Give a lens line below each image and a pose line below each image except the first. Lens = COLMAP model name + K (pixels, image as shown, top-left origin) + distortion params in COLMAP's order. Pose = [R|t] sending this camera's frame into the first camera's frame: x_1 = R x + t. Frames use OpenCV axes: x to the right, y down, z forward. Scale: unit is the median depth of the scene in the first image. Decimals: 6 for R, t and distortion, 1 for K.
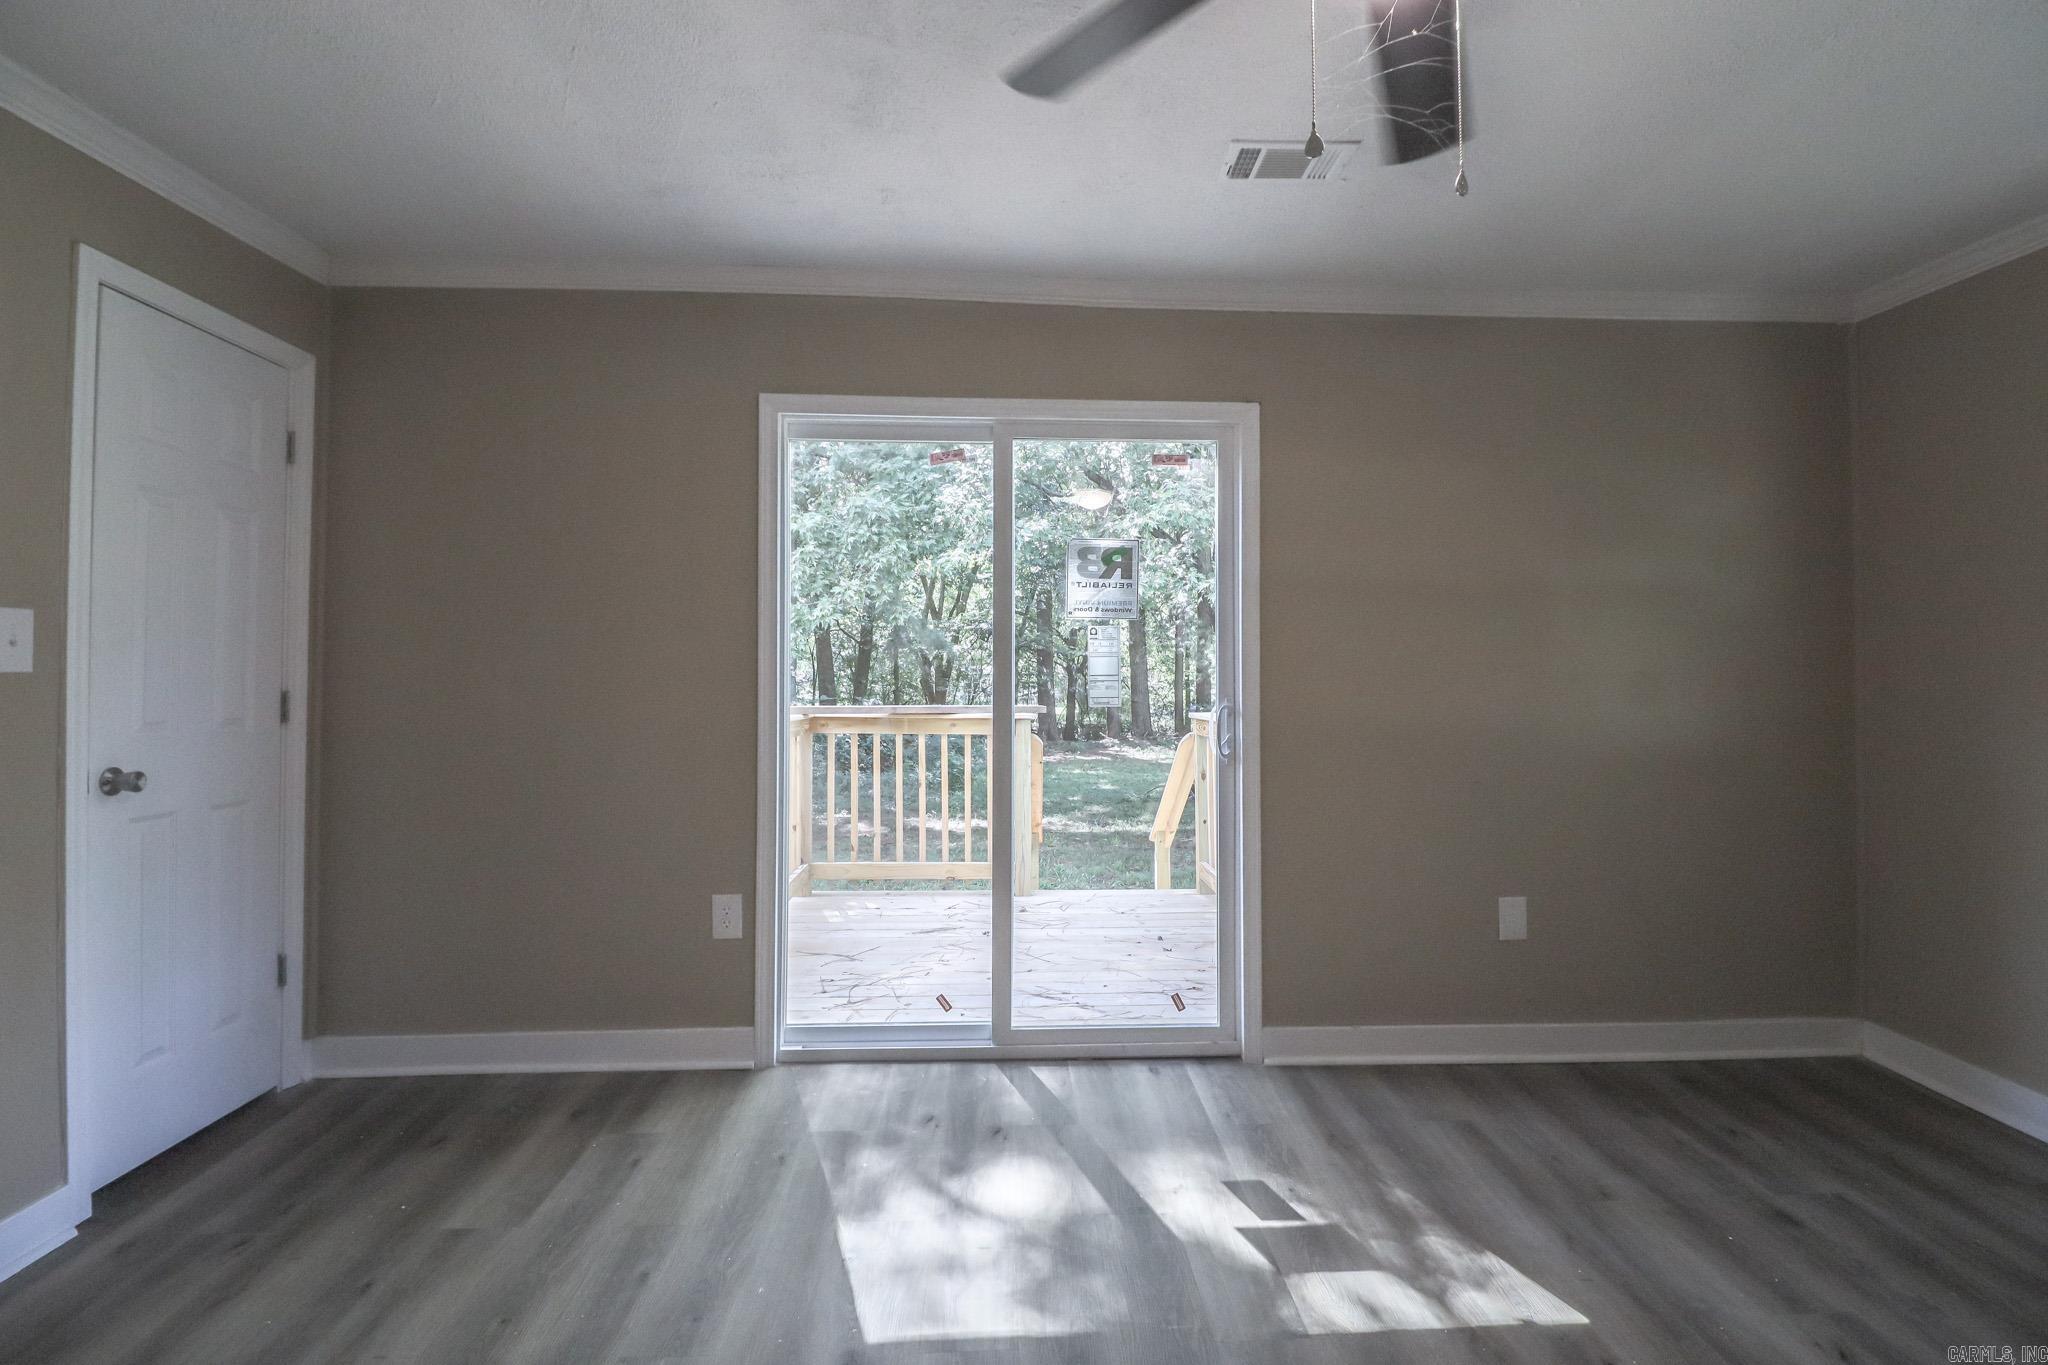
lens RADIAL K [[956.8, 0, 1035.4], [0, 956.8, 655.9], [0, 0, 1]] dist [-0.005052, -0.014725]
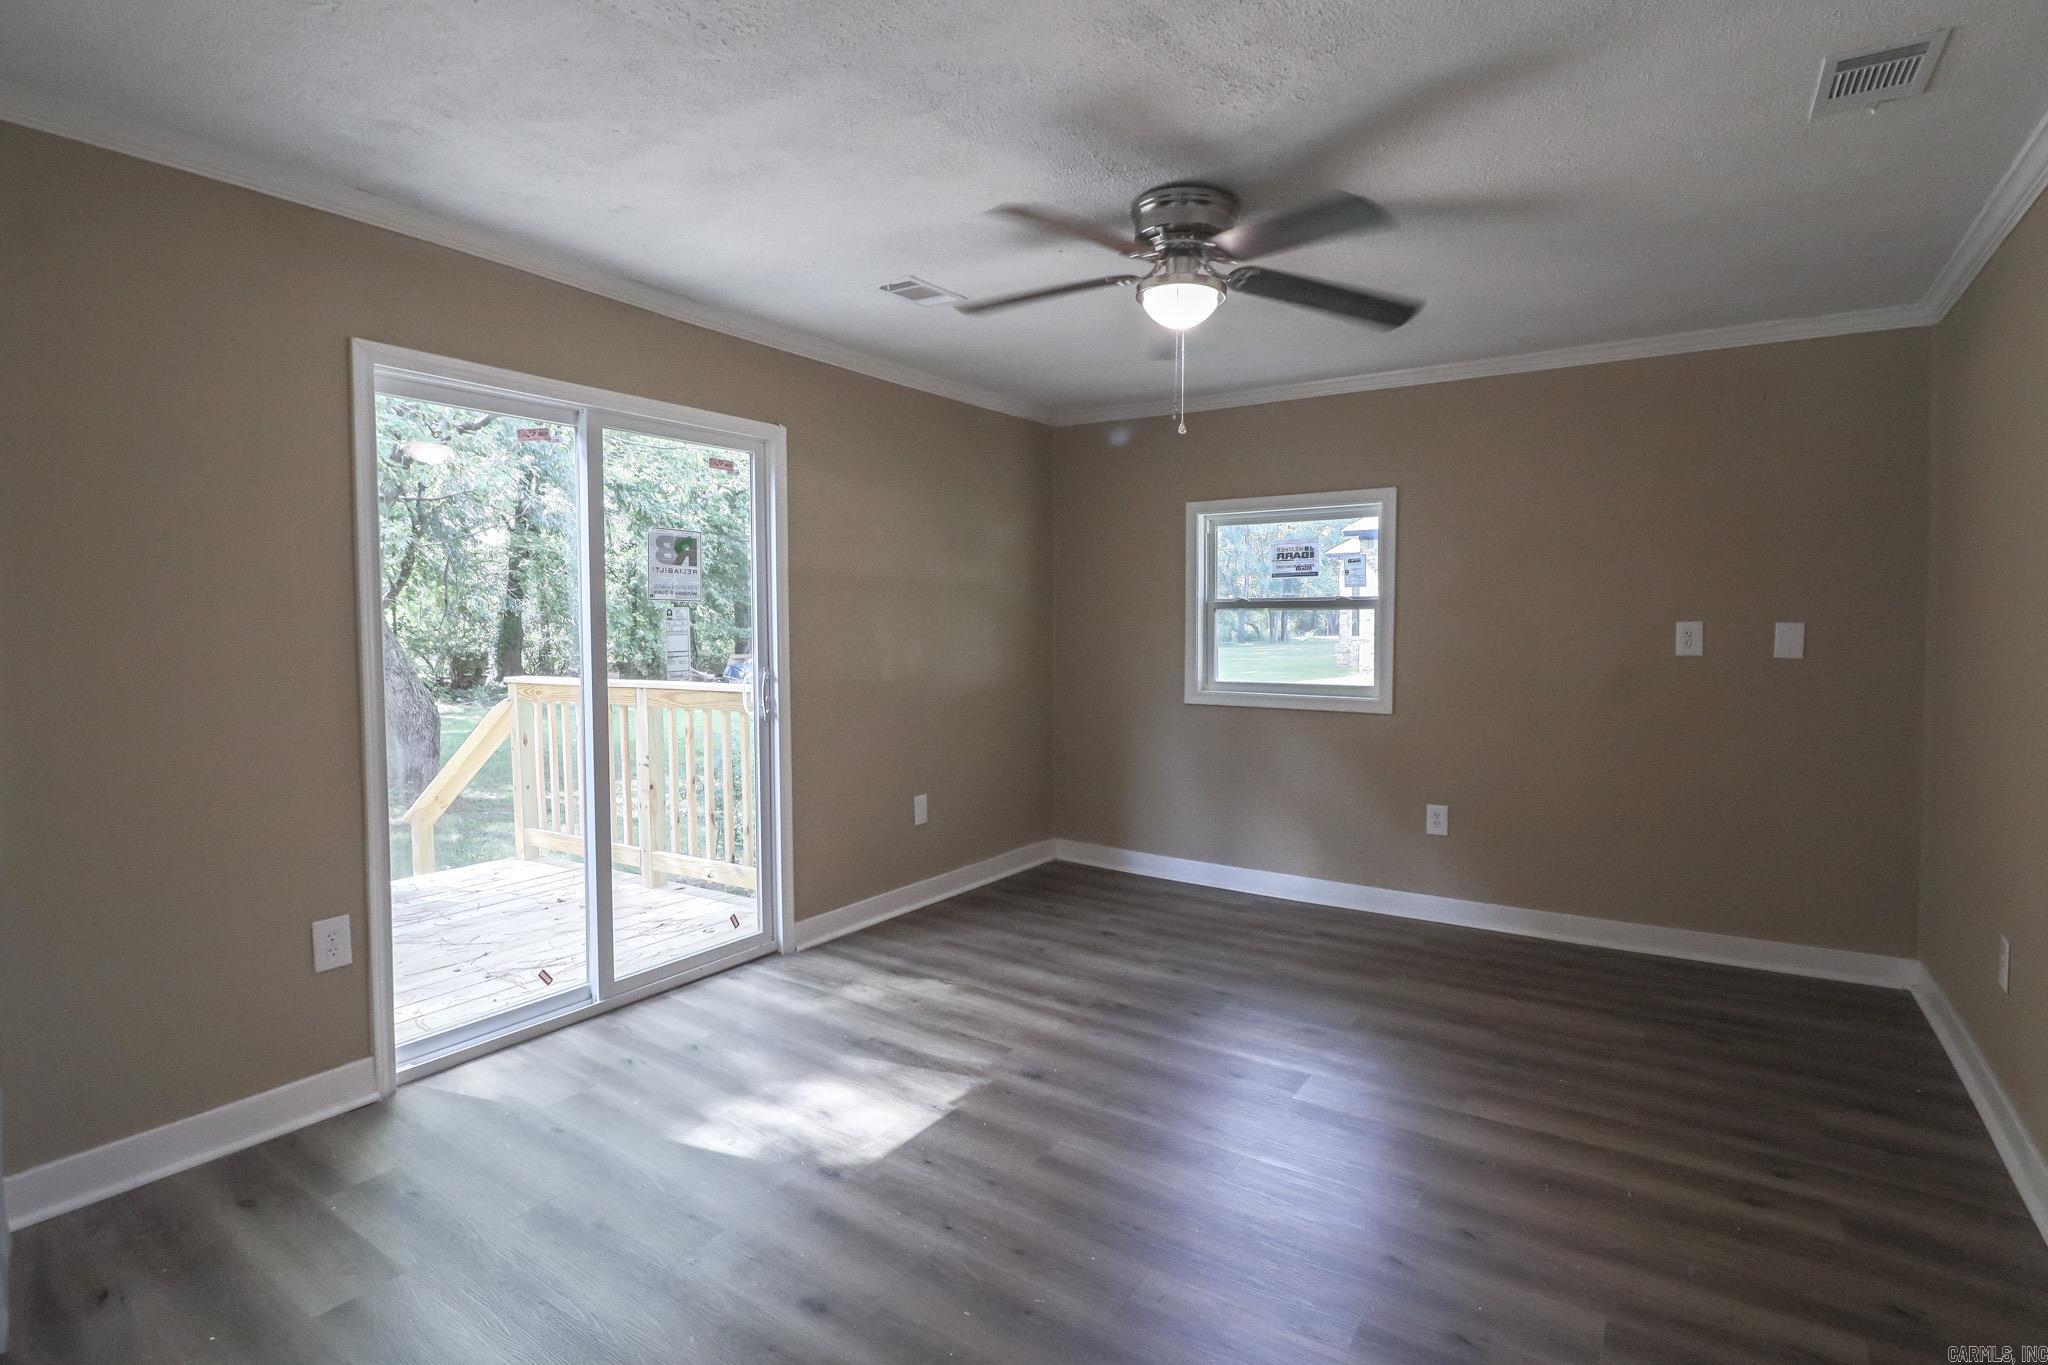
lens RADIAL K [[956.8, 0, 1035.4], [0, 956.8, 655.9], [0, 0, 1]] dist [-0.005052, -0.014725]
pose [[0.606728, -0.031679, 0.794278, -0.578124], [-0.012258, 0.998714, 0.049196, -0.035562], [-0.794815, -0.039585, 0.605559, -0.016523]]
